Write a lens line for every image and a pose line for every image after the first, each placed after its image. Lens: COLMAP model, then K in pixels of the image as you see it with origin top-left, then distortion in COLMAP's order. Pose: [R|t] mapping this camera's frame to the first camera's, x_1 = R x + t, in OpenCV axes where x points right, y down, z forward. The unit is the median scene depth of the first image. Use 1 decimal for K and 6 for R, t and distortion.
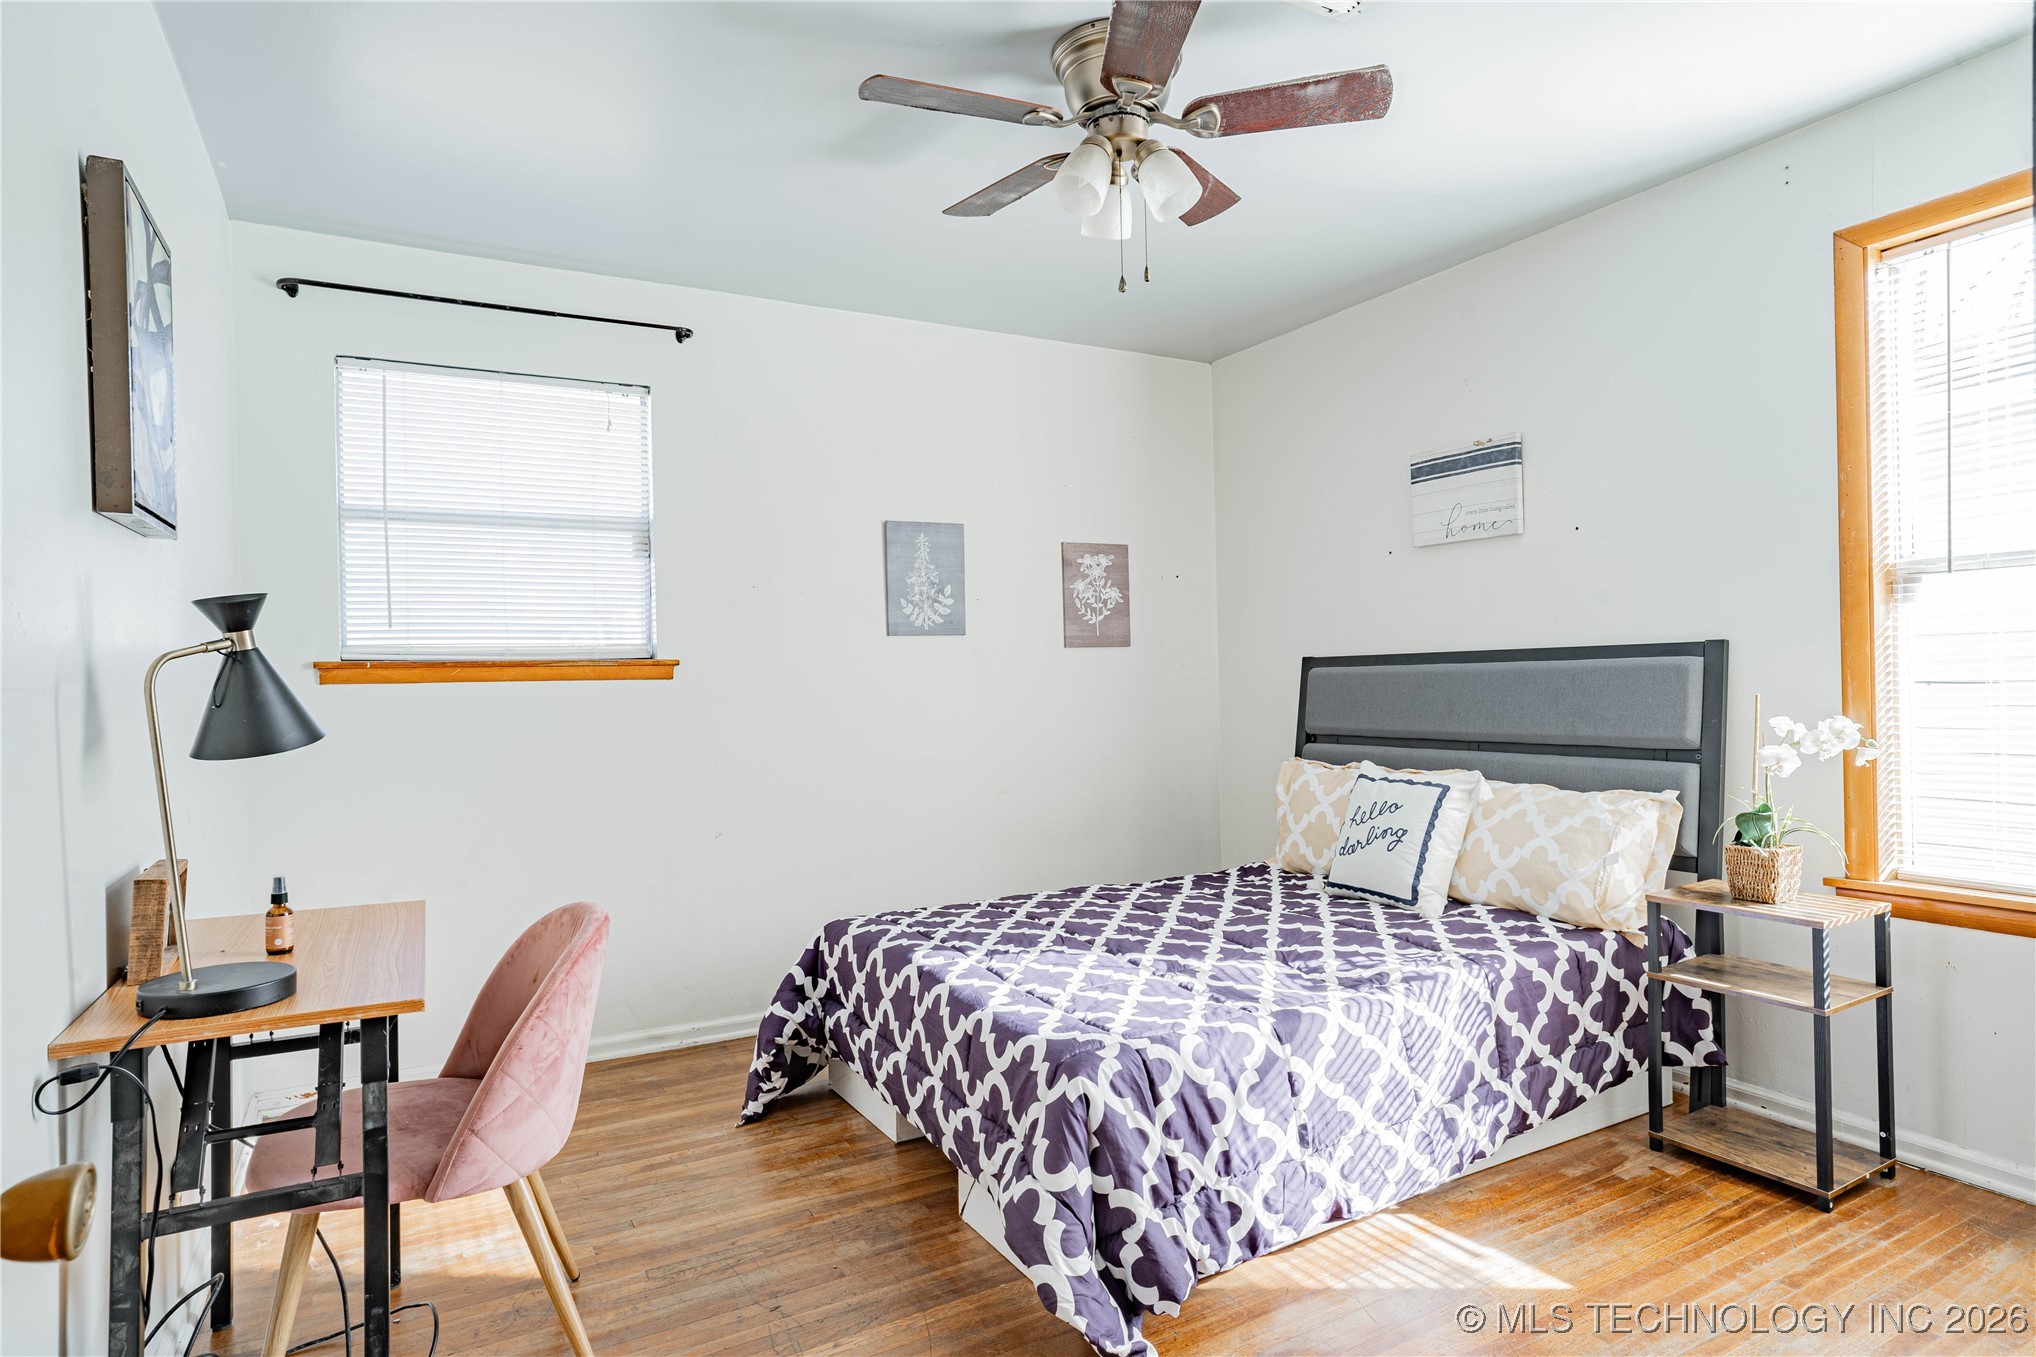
lens RADIAL K [[1114.3, 0, 1018.0], [0, 1114.3, 678.5], [0, 0, 1]] dist [-0.029417, 0.001465]
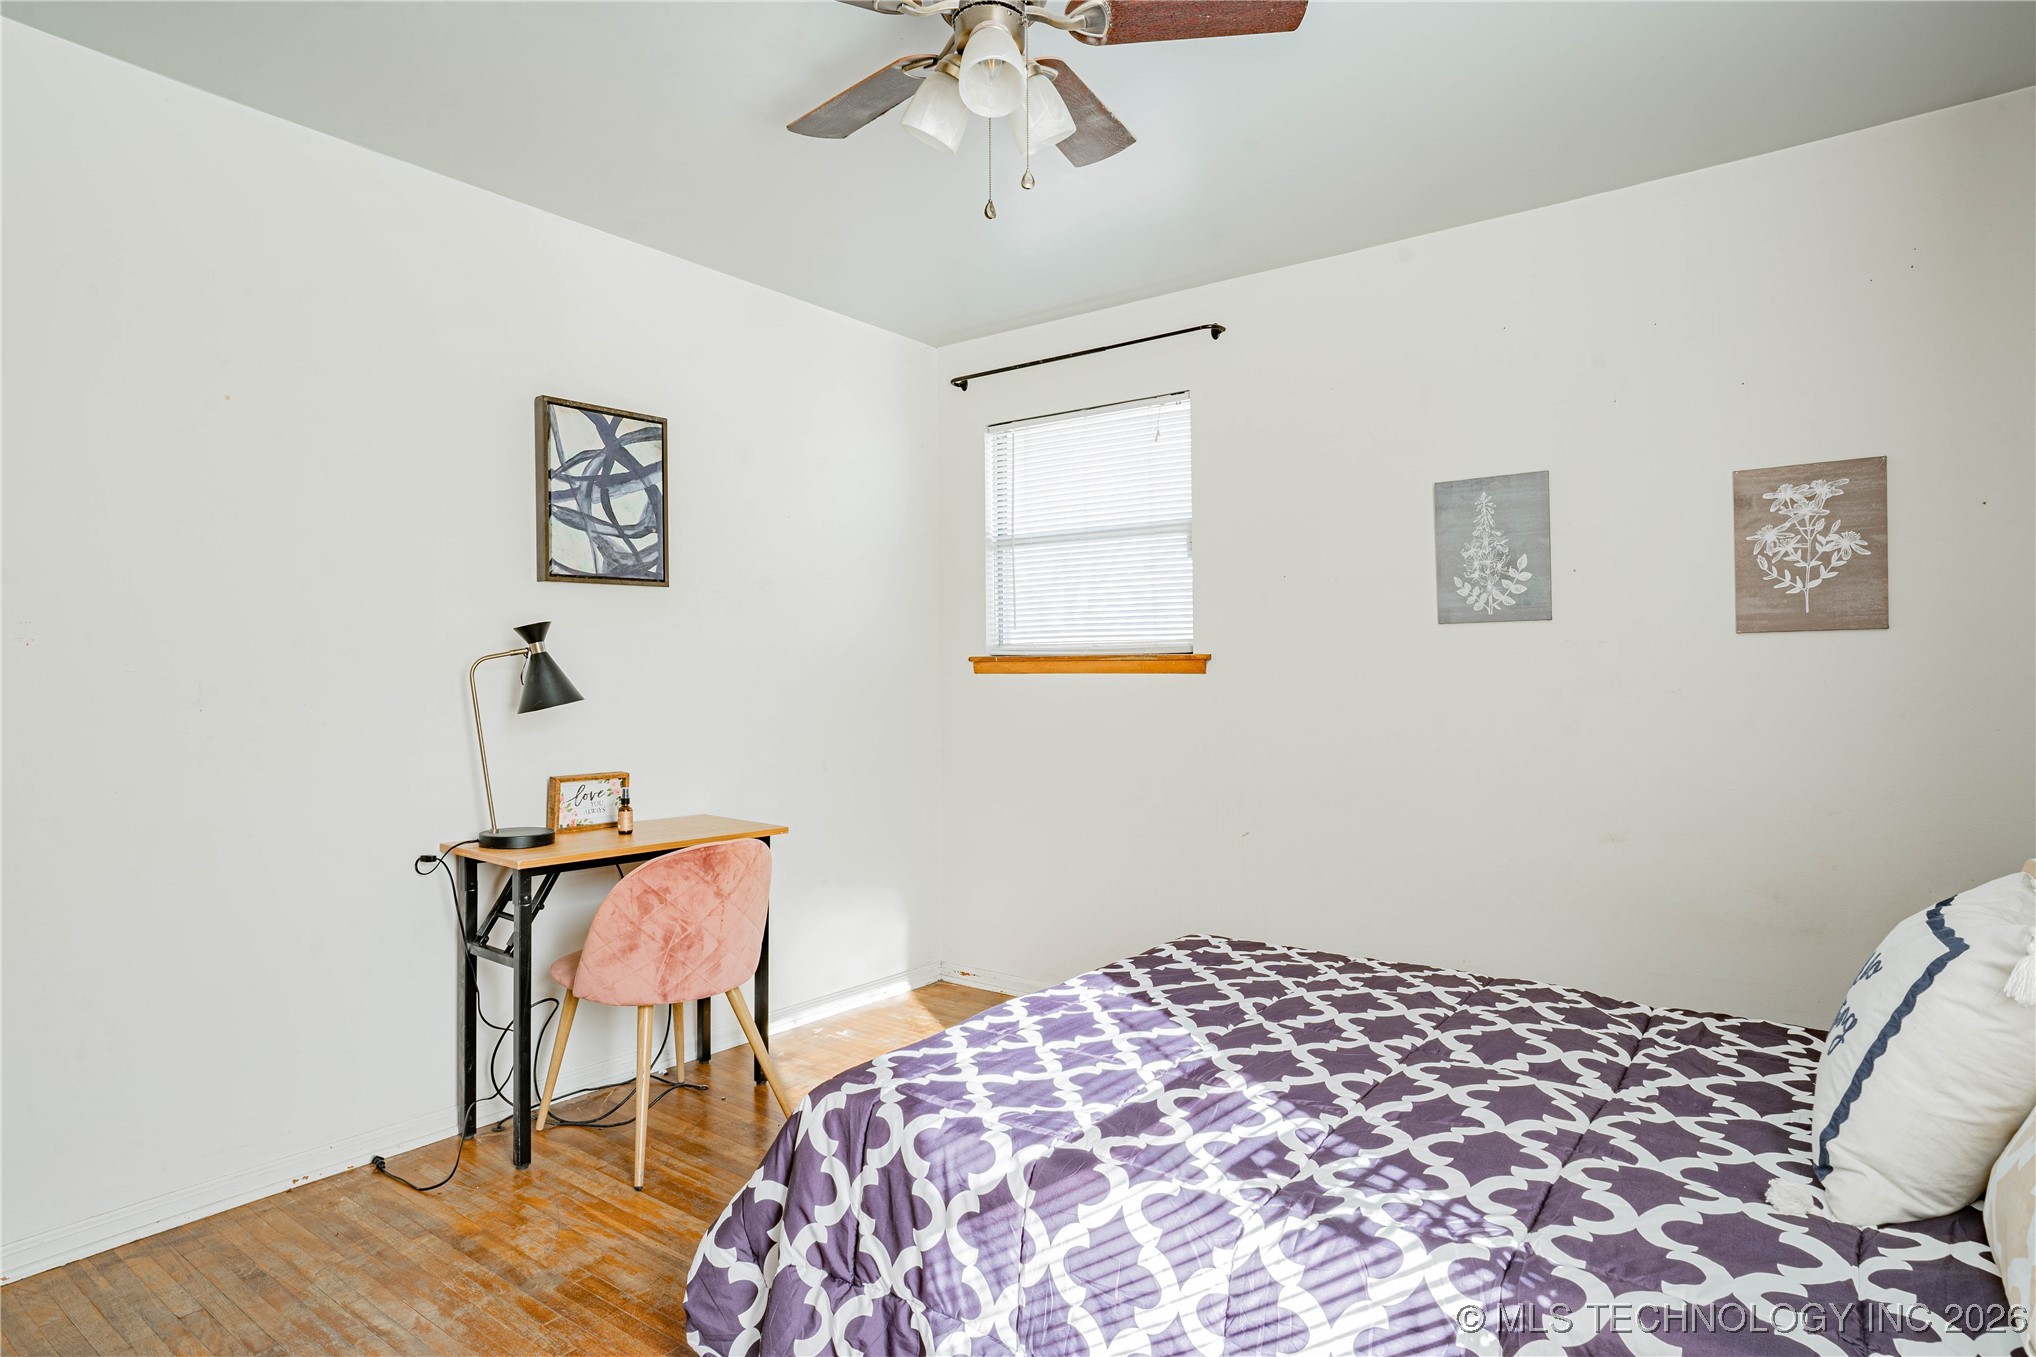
lens RADIAL K [[1114.3, 0, 1018.0], [0, 1114.3, 678.5], [0, 0, 1]] dist [-0.029417, 0.001465]
pose [[0.401275, 0.018671, -0.915767, 0.607424], [-0.010232, 0.999821, 0.015901, -0.010104], [0.915900, 0.002989, 0.401395, 0.476537]]
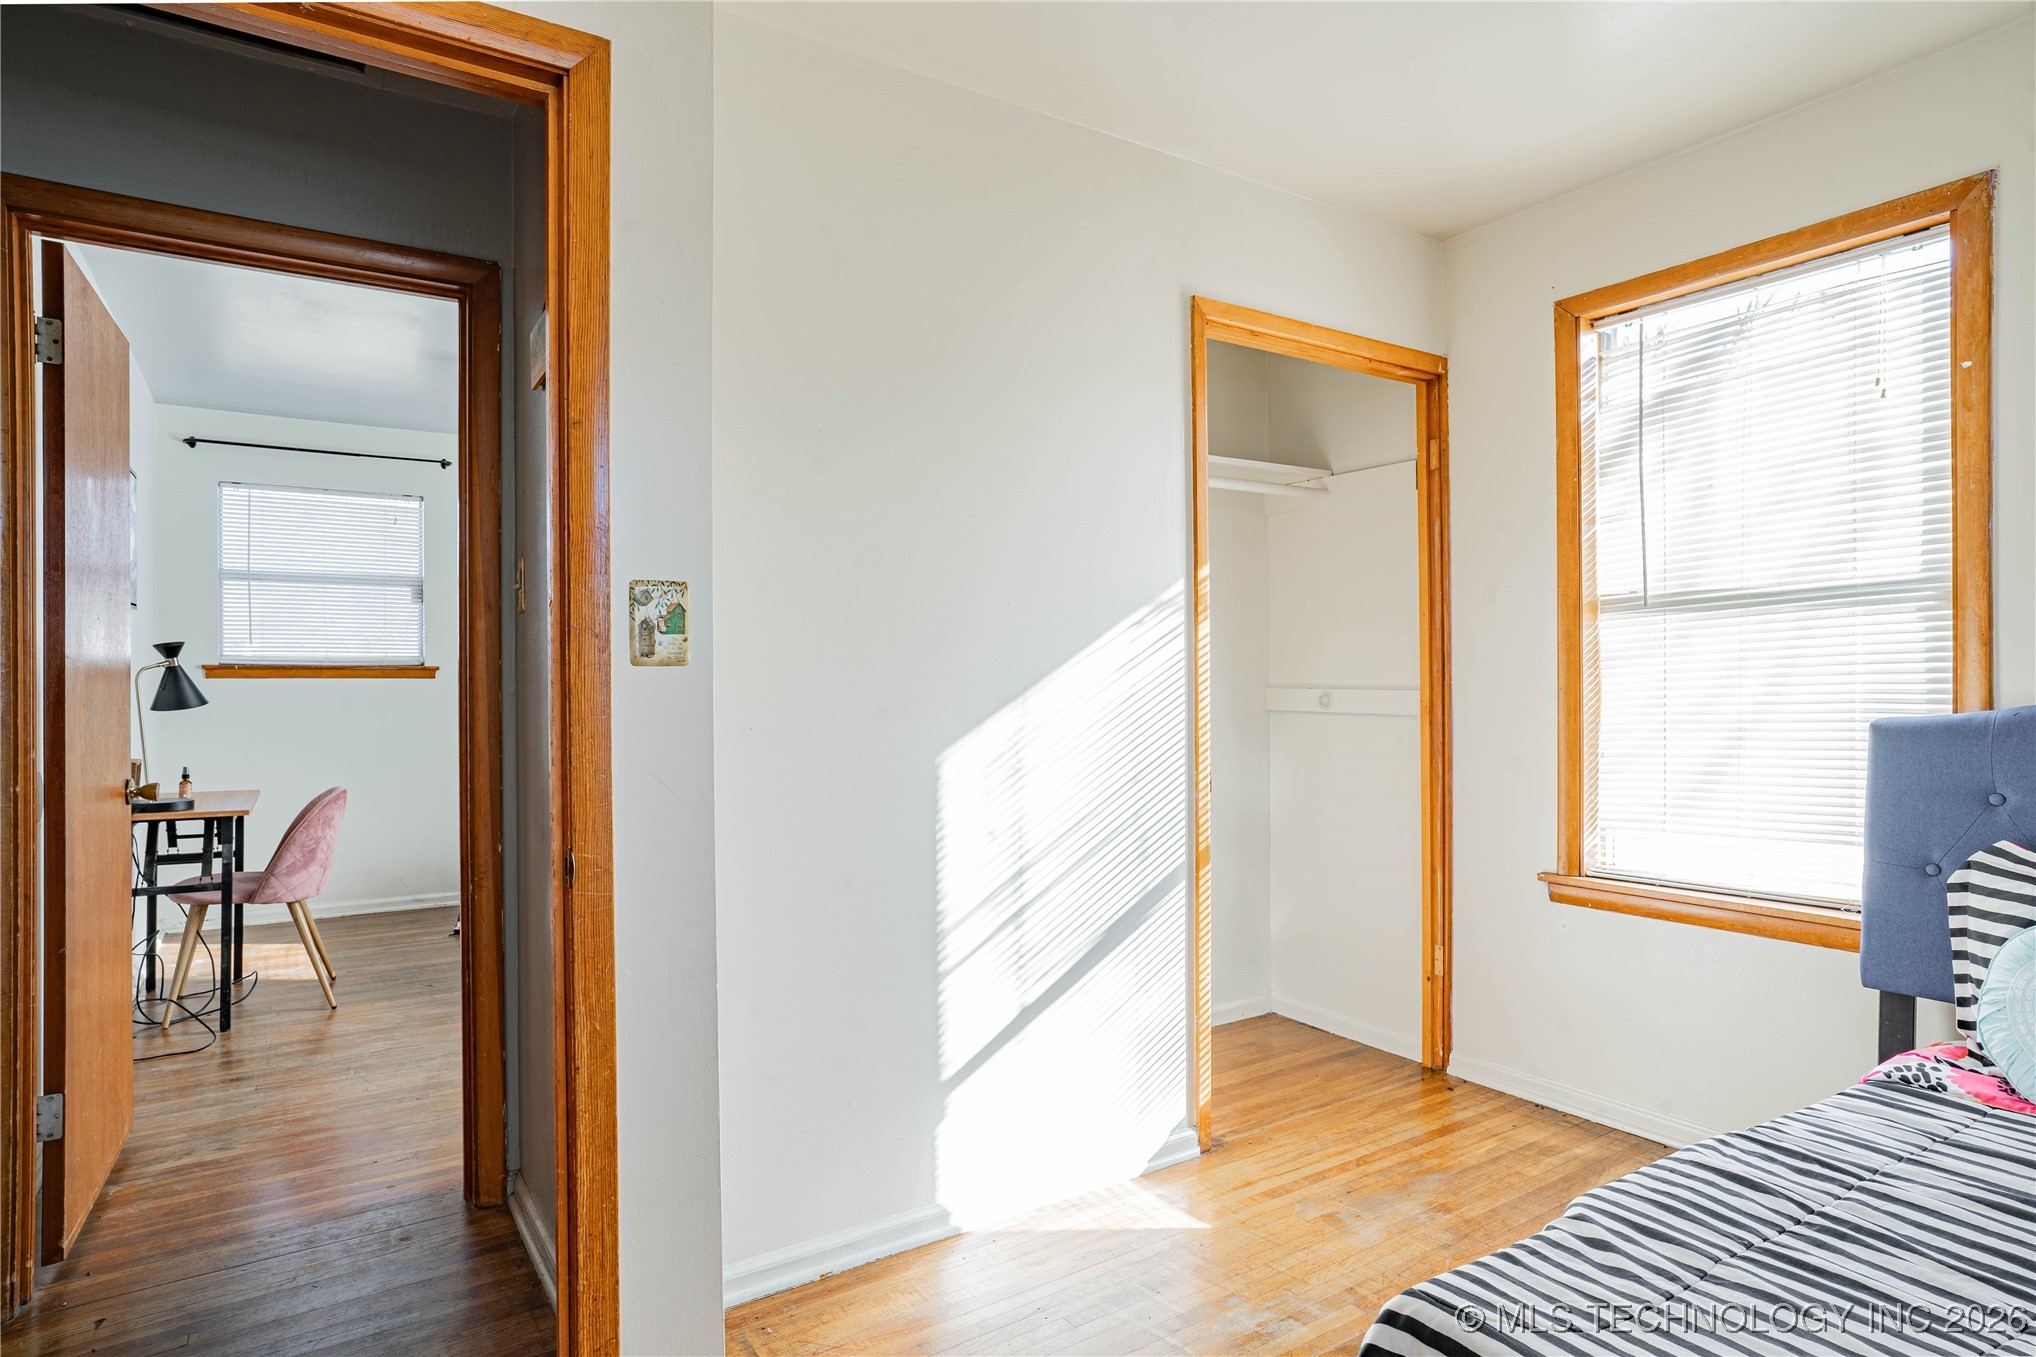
lens RADIAL K [[1172.4, 0, 1018.0], [0, 1172.4, 678.5], [0, 0, 1]] dist [-0.005184, 0.000997]
pose [[0.998966, 0.013647, 0.043357, 0.498842], [-0.013624, 0.999907, -0.000825, -0.010051], [-0.043364, 0.000234, 0.999059, -0.792965]]
